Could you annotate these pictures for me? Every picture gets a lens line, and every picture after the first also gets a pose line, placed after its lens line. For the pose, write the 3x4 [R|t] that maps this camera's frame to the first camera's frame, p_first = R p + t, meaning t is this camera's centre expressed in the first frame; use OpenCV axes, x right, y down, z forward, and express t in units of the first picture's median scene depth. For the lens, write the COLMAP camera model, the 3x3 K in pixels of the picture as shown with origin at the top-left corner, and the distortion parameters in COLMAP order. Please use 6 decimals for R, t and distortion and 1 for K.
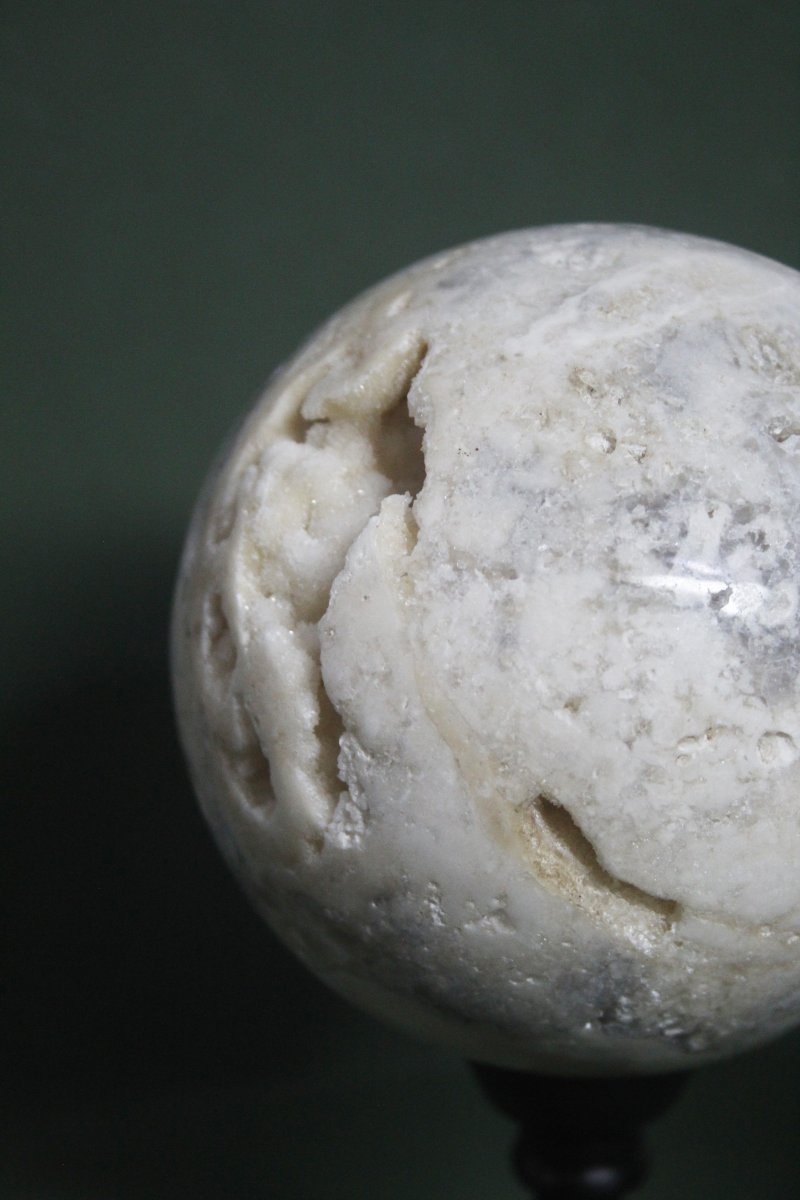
lens RADIAL K [[2832.2, 0, 399.9], [0, 2832.2, 601.9], [0, 0, 1]] dist [-0.206390, 0.000000]
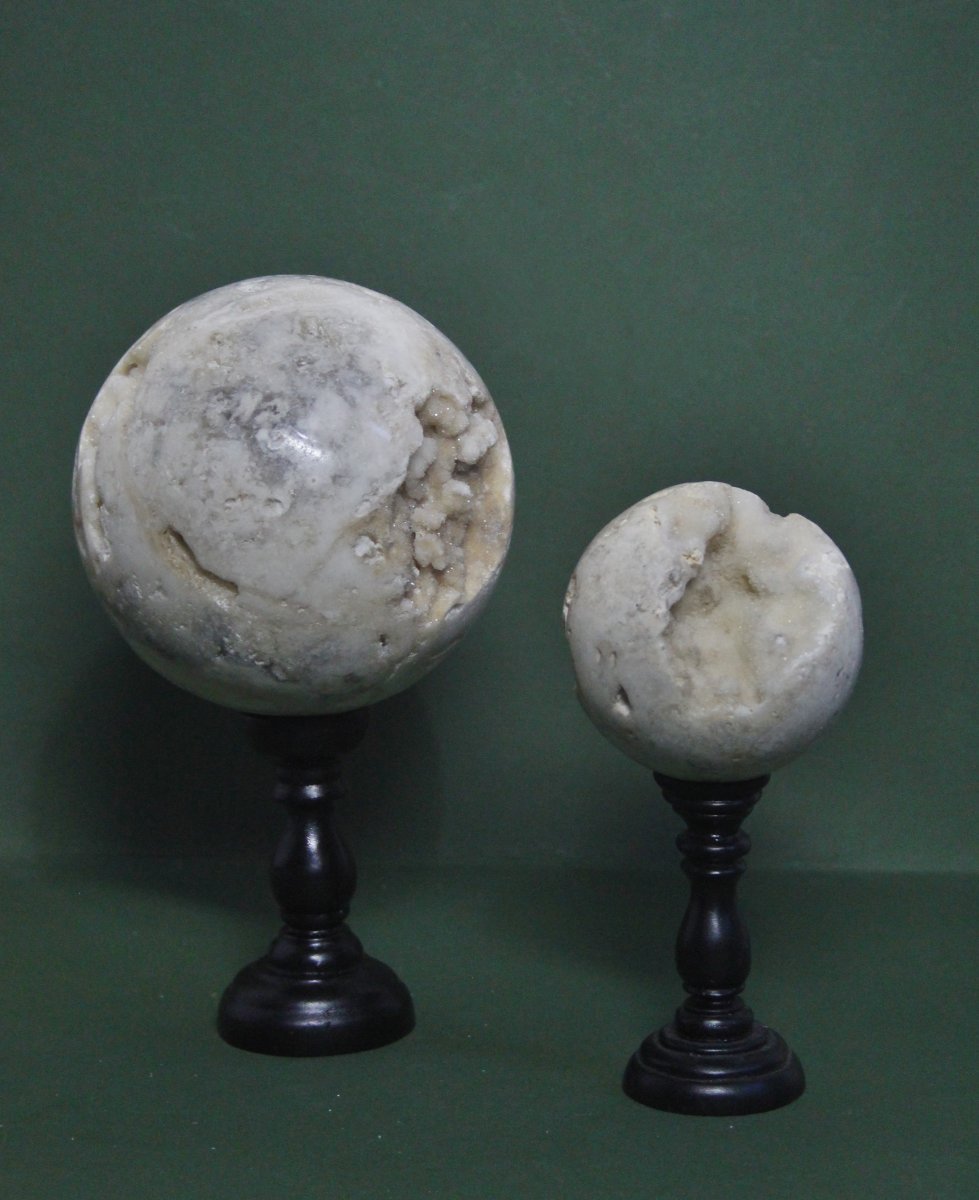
lens RADIAL K [[3248.9, 0, 490.8], [0, 3248.9, 598.5], [0, 0, 1]] dist [0.208141, 0.000000]
pose [[0.956249, 0.032187, -0.290777, 0.988478], [-0.062055, 0.993628, -0.094089, 0.335310], [0.285895, 0.108017, 0.952153, -1.248296]]
